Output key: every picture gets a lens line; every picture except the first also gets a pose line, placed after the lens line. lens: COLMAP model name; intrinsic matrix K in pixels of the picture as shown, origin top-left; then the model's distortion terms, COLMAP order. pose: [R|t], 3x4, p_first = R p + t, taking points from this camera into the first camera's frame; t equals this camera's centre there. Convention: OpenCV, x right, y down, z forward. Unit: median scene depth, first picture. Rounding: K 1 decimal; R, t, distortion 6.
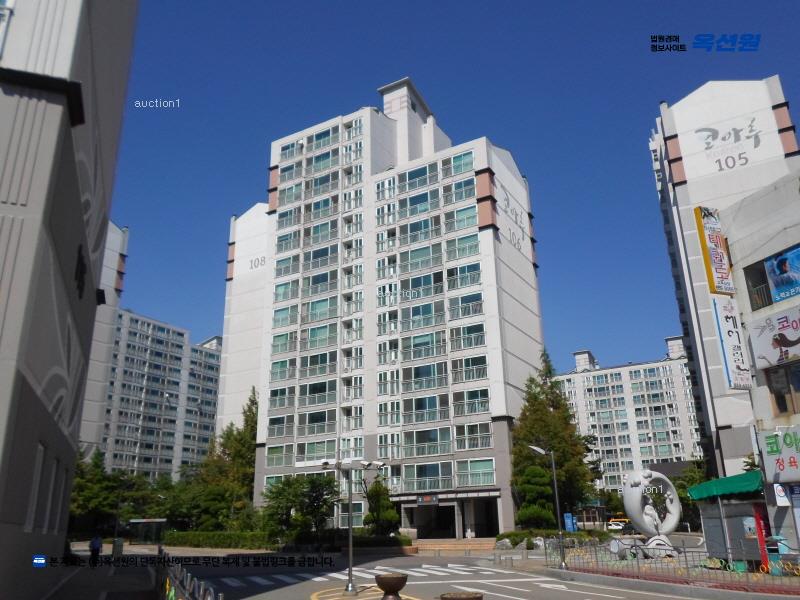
lens RADIAL K [[655.3, 0, 400.0], [0, 655.3, 300.0], [0, 0, 1]] dist [0.068753, -0.192943]
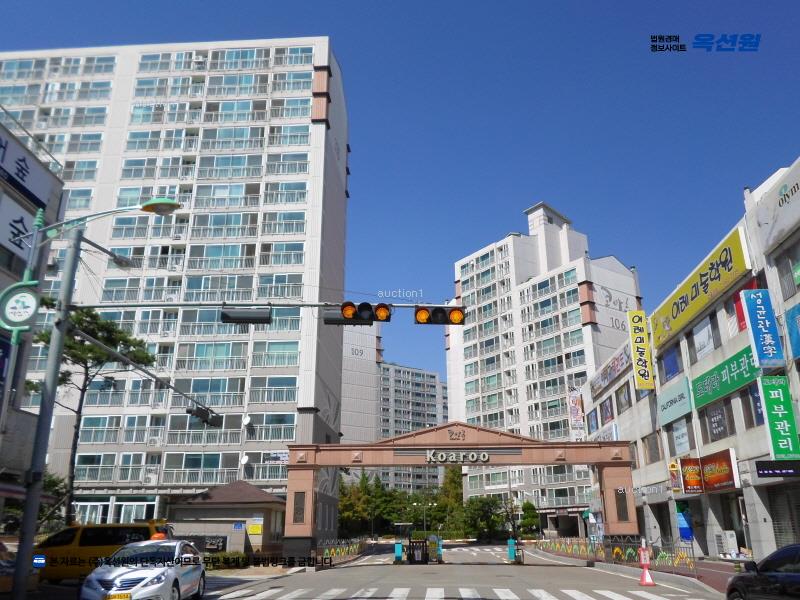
lens RADIAL K [[655.3, 0, 400.0], [0, 655.3, 300.0], [0, 0, 1]] dist [0.068753, -0.192943]
pose [[0.910211, -0.125706, -0.394606, 0.305633], [0.124243, 0.991817, -0.029370, -0.155556], [0.395069, -0.022294, 0.918381, -0.453086]]
